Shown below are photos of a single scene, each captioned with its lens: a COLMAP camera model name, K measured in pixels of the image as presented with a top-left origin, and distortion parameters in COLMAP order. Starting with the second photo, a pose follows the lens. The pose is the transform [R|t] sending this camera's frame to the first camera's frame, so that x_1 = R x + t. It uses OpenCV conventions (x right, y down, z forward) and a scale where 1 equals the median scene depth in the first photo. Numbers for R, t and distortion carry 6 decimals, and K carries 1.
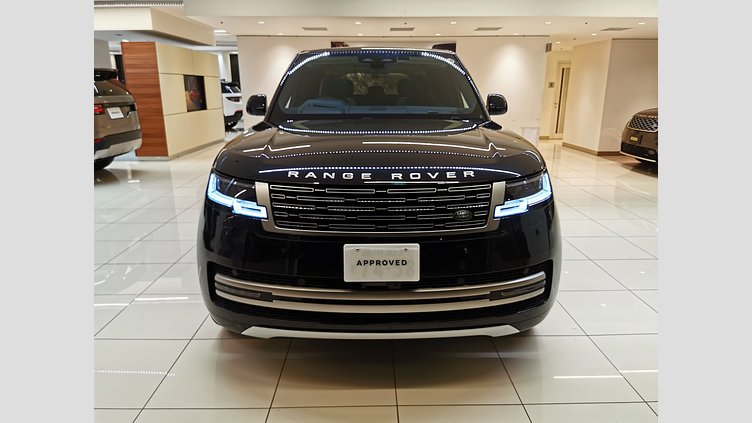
lens RADIAL K [[448.8, 0, 376.0], [0, 448.8, 211.5], [0, 0, 1]] dist [0.003588, 0.000613]
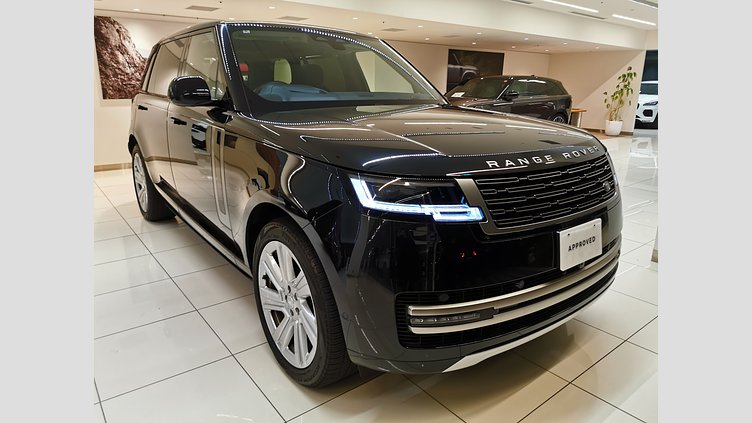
lens RADIAL K [[448.8, 0, 376.0], [0, 448.8, 211.5], [0, 0, 1]] dist [0.003588, 0.000613]
pose [[0.796670, -0.157205, 0.583612, -0.864893], [0.152078, 0.986655, 0.058175, -0.076575], [-0.584969, 0.042409, 0.809946, 0.440380]]
